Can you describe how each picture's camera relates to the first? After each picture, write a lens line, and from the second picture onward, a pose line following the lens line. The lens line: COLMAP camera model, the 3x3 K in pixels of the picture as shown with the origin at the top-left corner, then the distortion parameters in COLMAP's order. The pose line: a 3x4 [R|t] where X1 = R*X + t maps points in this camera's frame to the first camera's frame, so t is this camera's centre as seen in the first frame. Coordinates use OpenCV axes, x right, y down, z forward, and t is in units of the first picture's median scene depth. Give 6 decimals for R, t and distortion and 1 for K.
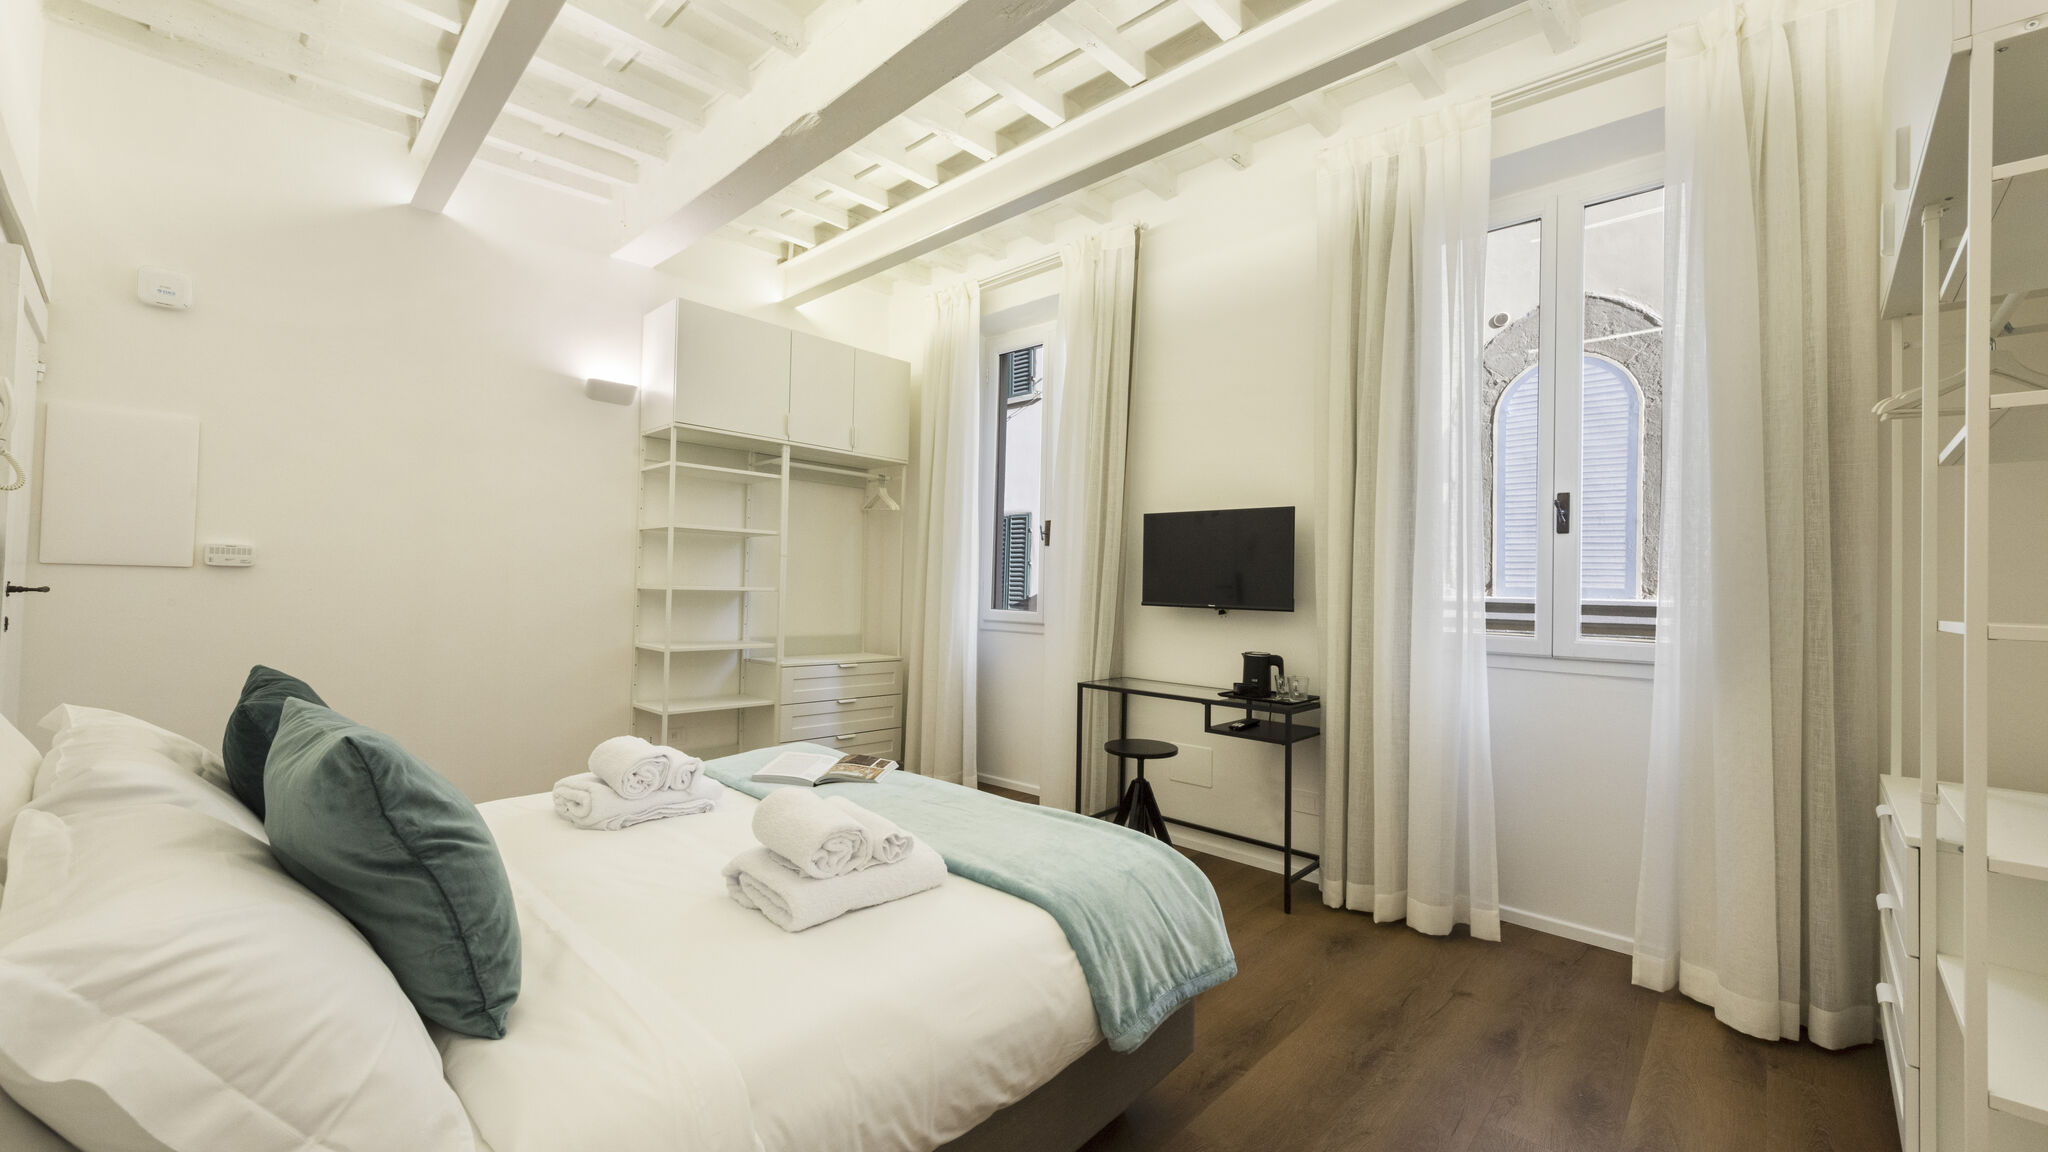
lens RADIAL K [[797.1, 0, 1023.4], [0, 797.1, 574.5], [0, 0, 1]] dist [0.014778, -0.005071]
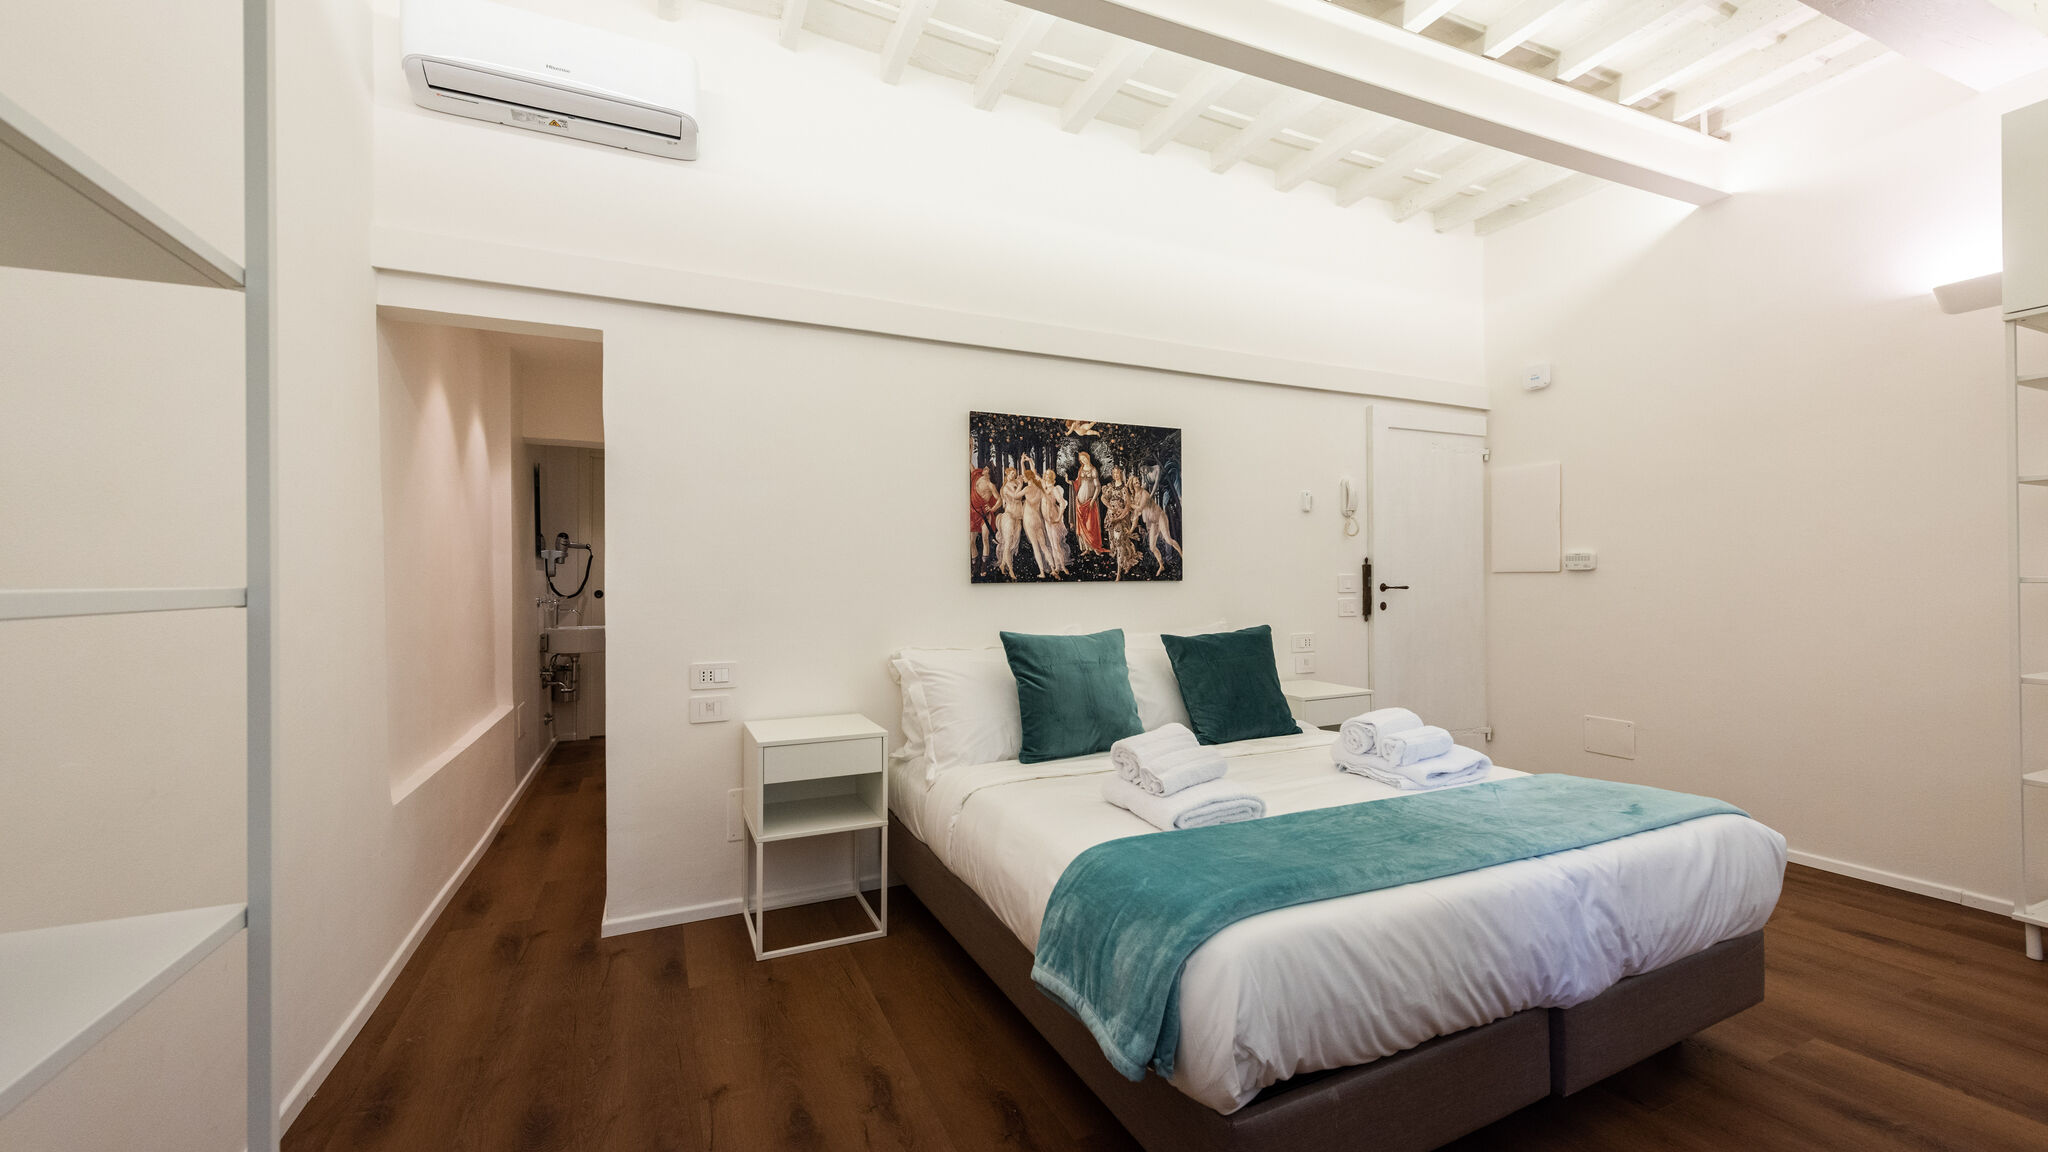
lens RADIAL K [[797.1, 0, 1023.4], [0, 797.1, 574.5], [0, 0, 1]] dist [0.014778, -0.005071]
pose [[-0.399879, -0.023107, -0.916277, 0.230968], [0.015204, 0.999377, -0.031838, 0.010229], [0.916442, -0.026662, -0.399278, 0.286284]]
